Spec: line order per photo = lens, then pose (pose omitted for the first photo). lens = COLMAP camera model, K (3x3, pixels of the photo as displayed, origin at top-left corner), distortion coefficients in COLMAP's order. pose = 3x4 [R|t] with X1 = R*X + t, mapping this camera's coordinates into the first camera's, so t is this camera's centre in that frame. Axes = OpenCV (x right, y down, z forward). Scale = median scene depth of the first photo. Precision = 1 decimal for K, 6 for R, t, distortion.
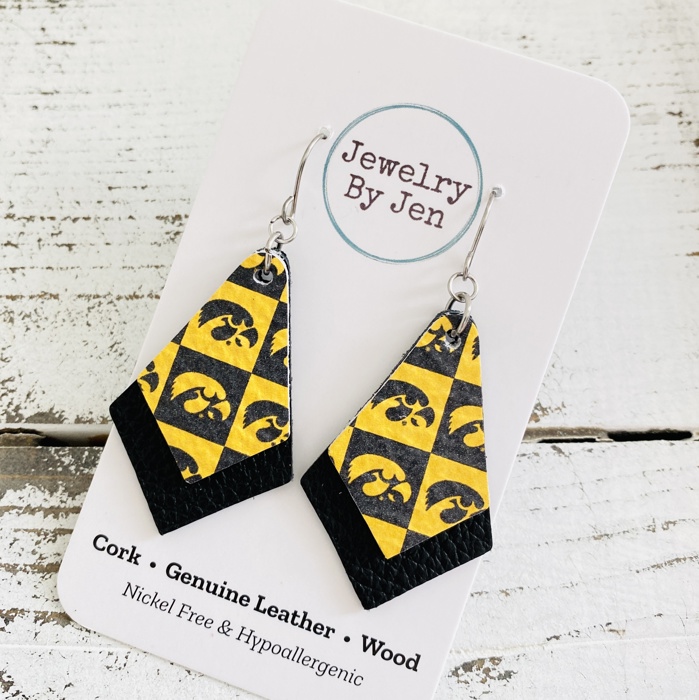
lens RADIAL K [[780.3, 0, 327.7], [0, 780.3, 333.9], [0, 0, 1]] dist [-0.031561, -0.034525]
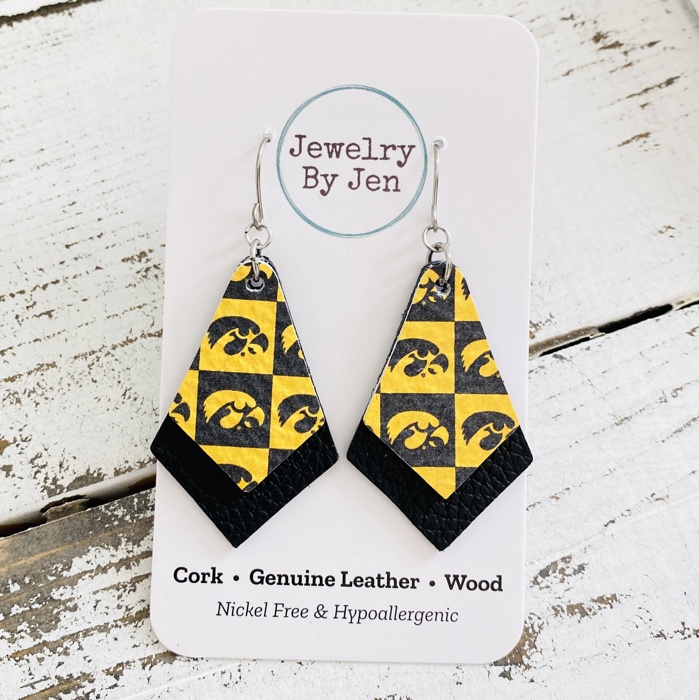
lens RADIAL K [[858.1, 0, 336.2], [0, 858.1, 335.2], [0, 0, 1]] dist [0.025583, -0.169155]
pose [[0.949200, -0.303065, 0.084680, -0.094752], [0.301177, 0.952942, 0.034554, -0.014364], [-0.091167, -0.007295, 0.995809, -0.162709]]
